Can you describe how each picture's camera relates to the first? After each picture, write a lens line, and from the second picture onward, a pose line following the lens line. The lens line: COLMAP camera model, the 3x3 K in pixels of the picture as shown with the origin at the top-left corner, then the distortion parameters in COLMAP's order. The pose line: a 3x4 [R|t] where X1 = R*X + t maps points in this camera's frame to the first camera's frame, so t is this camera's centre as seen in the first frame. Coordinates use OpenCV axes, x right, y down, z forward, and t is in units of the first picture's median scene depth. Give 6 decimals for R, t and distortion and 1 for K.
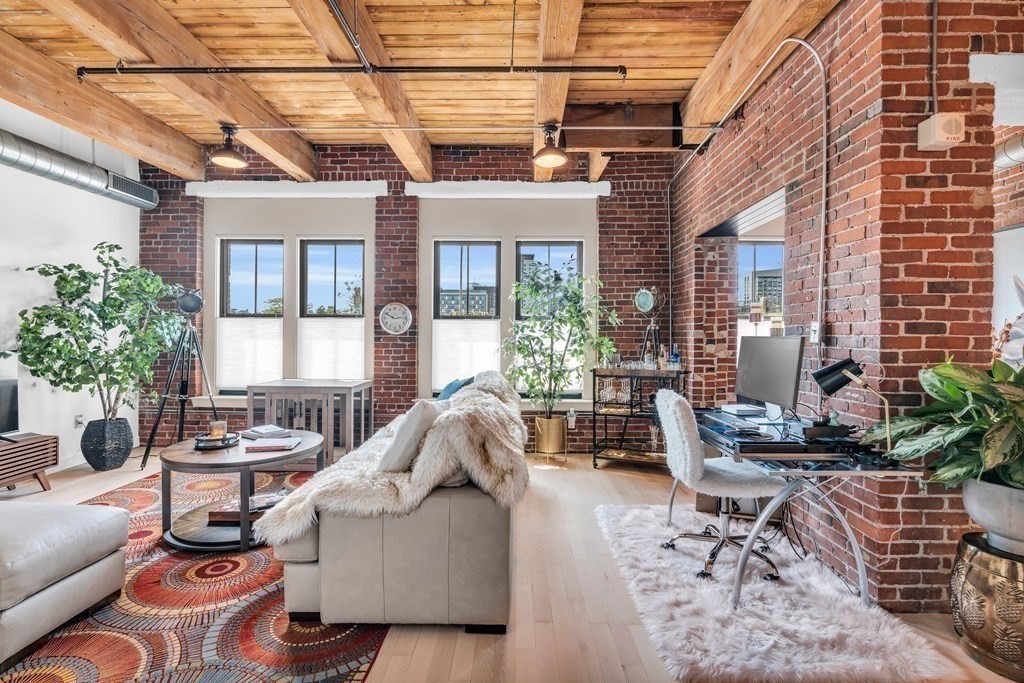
lens RADIAL K [[475.5, 0, 509.4], [0, 475.5, 339.7], [0, 0, 1]] dist [-0.004233, 0.000788]
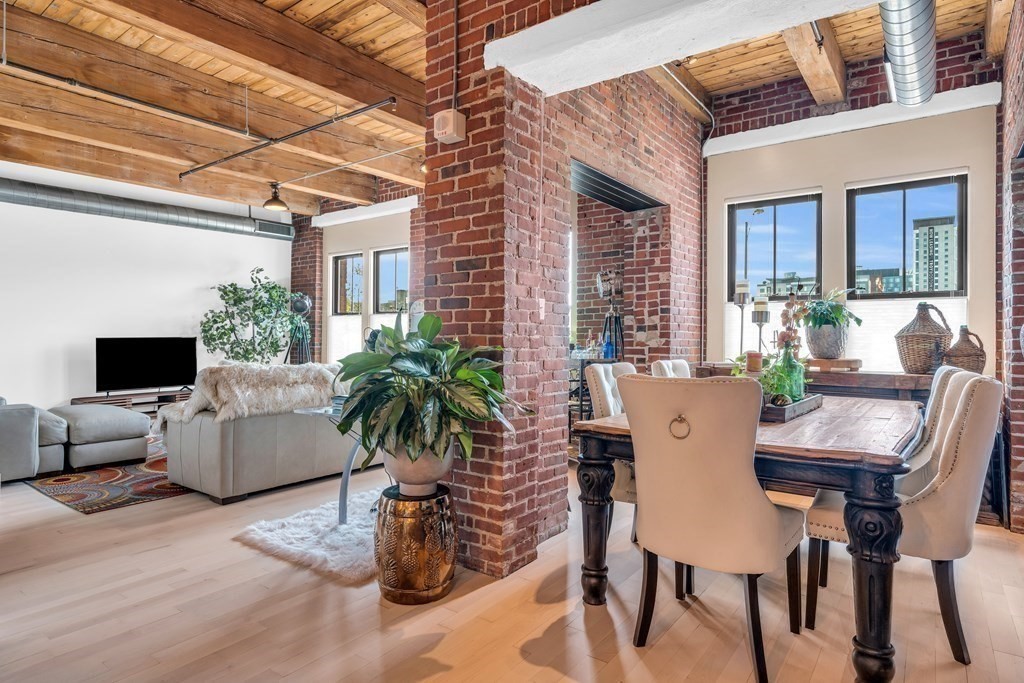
lens RADIAL K [[571.5, 0, 509.7], [0, 571.5, 336.0], [0, 0, 1]] dist [-0.002085, 0.001398]
pose [[0.811873, -0.004194, -0.583818, 0.955914], [-0.004453, 0.999901, -0.013375, 0.037456], [0.583816, 0.013459, 0.811774, -0.000134]]
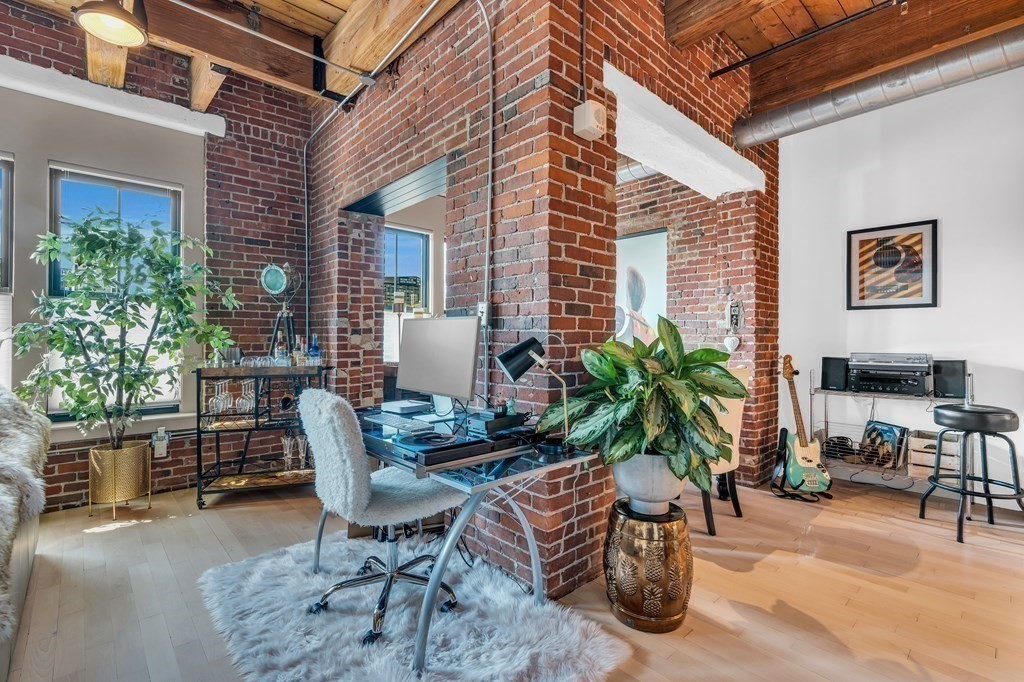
lens RADIAL K [[468.8, 0, 512.7], [0, 468.8, 338.1], [0, 0, 1]] dist [-0.006424, 0.000313]
pose [[0.723745, -0.000142, 0.690067, 0.041868], [0.002496, 0.999994, -0.002411, 0.021444], [-0.690063, 0.003467, 0.723741, 0.199234]]
